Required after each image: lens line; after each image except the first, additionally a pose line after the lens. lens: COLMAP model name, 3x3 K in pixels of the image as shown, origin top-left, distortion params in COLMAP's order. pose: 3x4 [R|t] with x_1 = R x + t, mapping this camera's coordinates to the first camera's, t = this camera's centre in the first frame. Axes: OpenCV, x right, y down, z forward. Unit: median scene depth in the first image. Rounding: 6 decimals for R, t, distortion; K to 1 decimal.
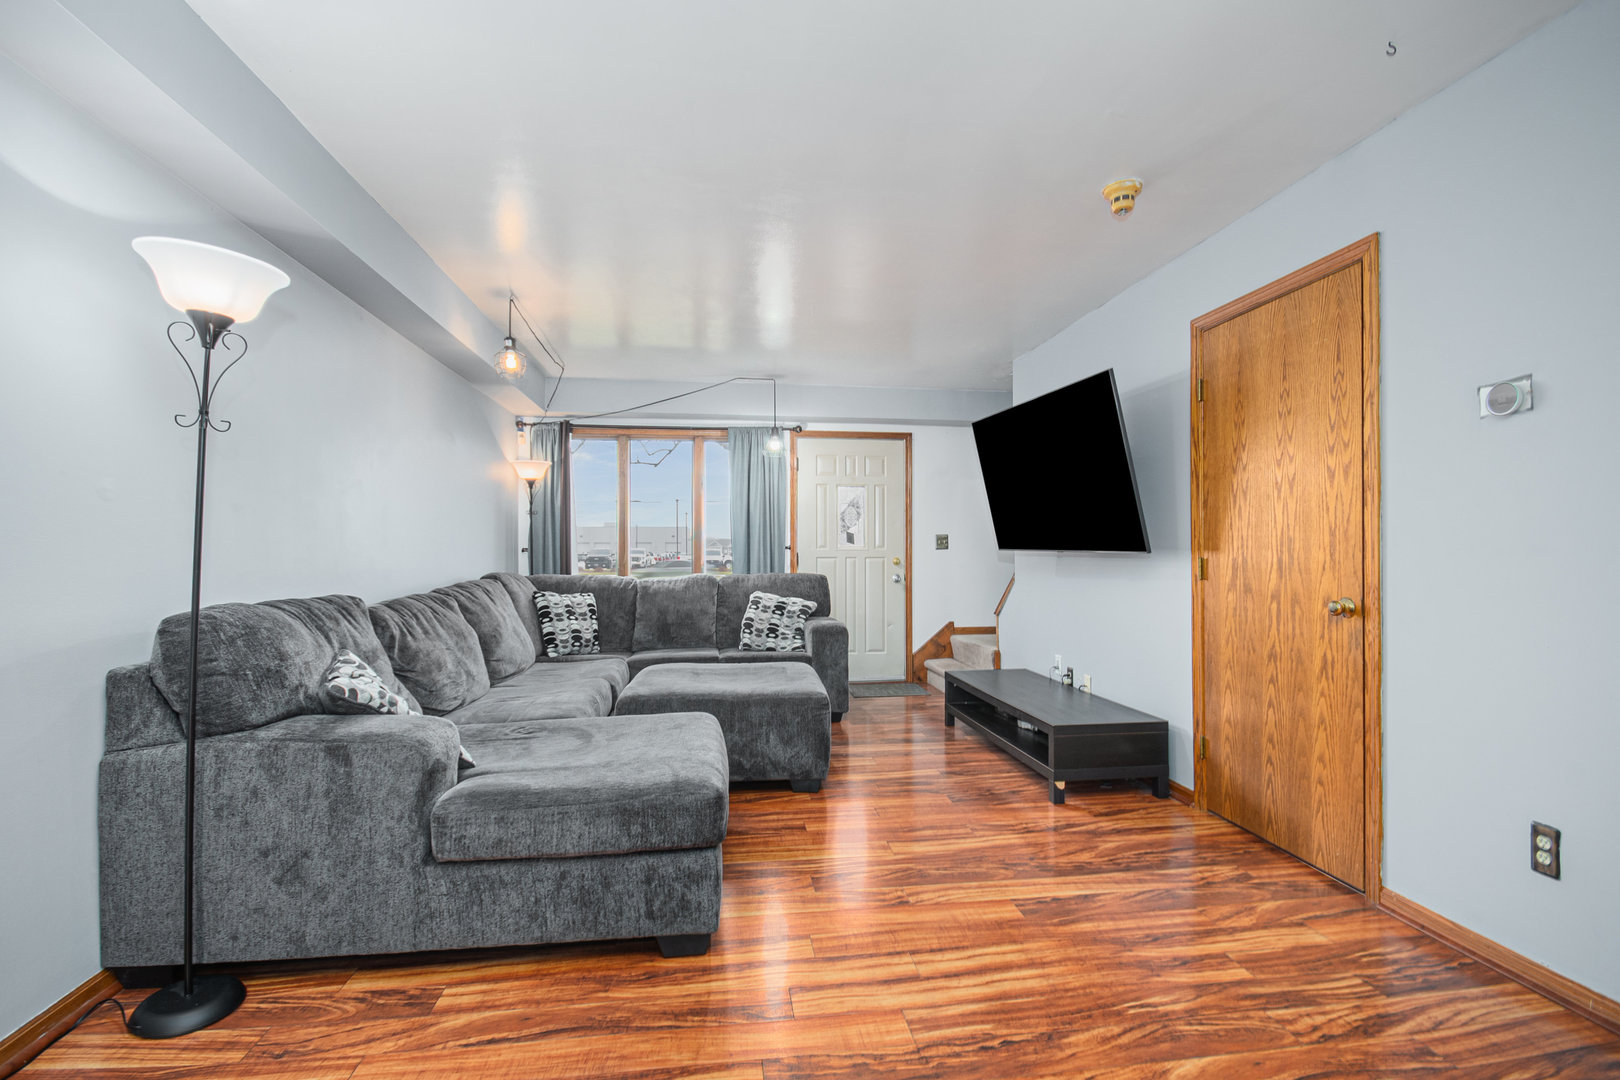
lens RADIAL K [[716.1, 0, 814.4], [0, 716.1, 546.2], [0, 0, 1]] dist [-0.005840, -0.001449]
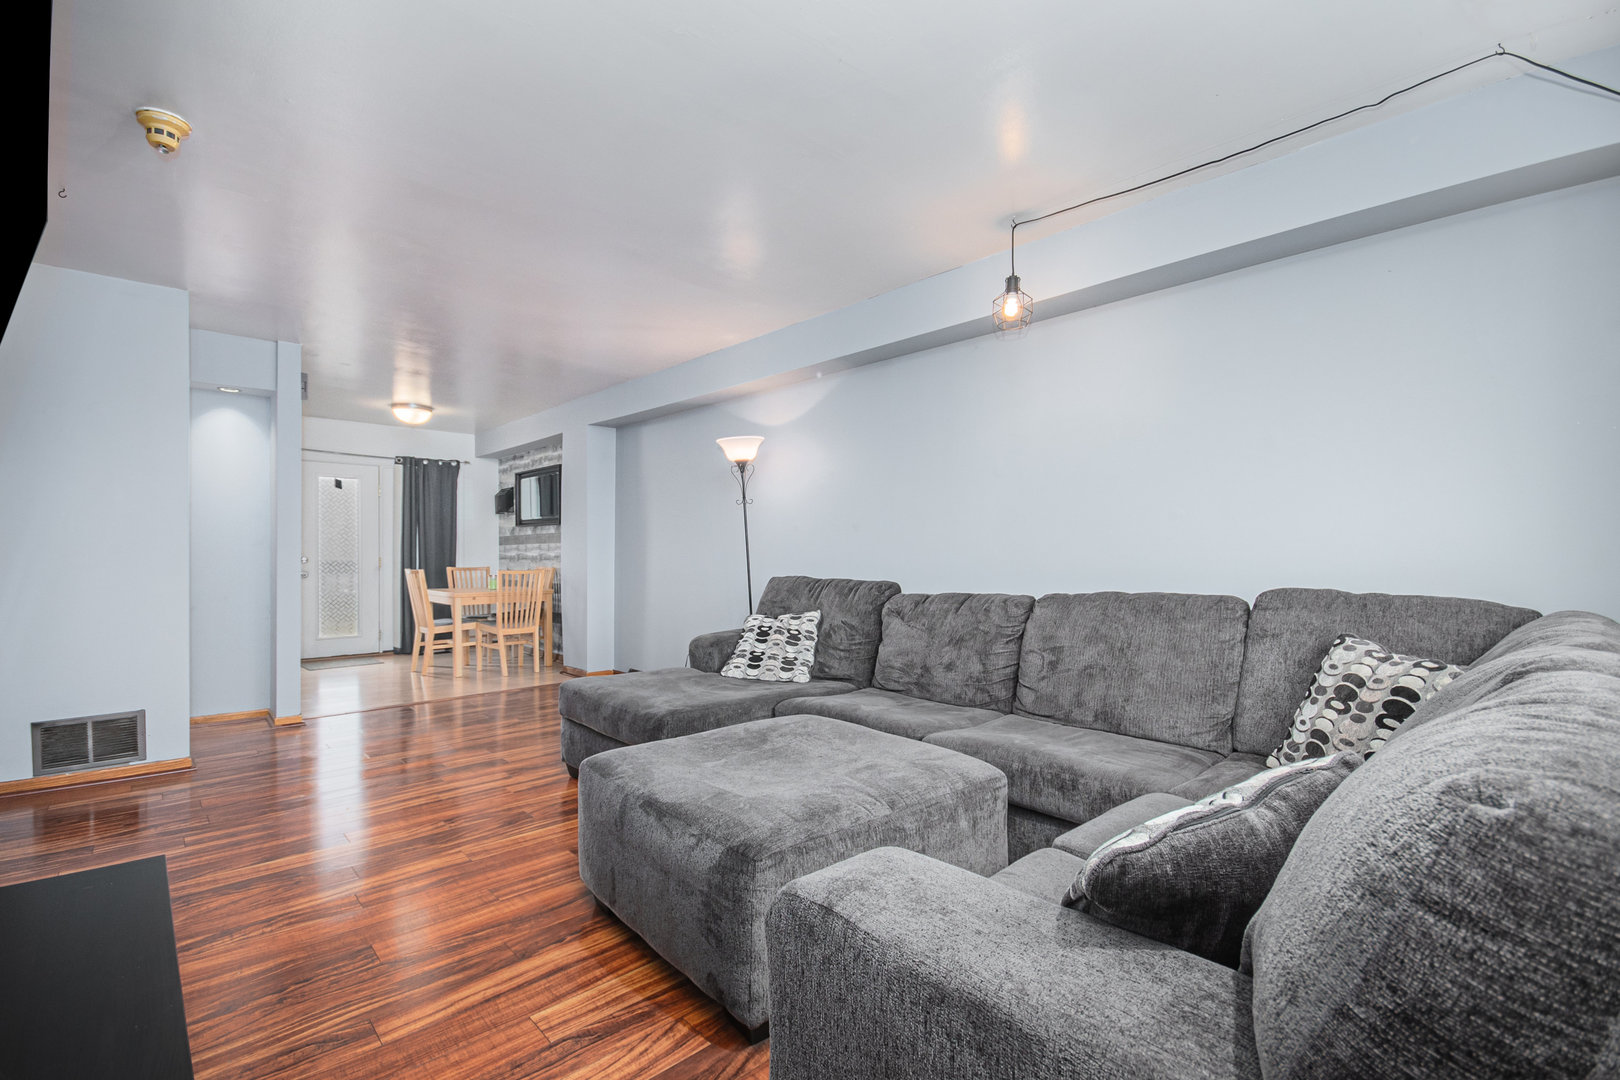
lens RADIAL K [[716.1, 0, 811.5], [0, 716.1, 542.7], [0, 0, 1]] dist [-0.005840, -0.001449]
pose [[-0.819244, -0.006101, -0.573412, 0.393630], [0.003447, 0.999873, -0.015563, 0.020015], [0.573434, -0.014726, -0.819119, 2.889797]]
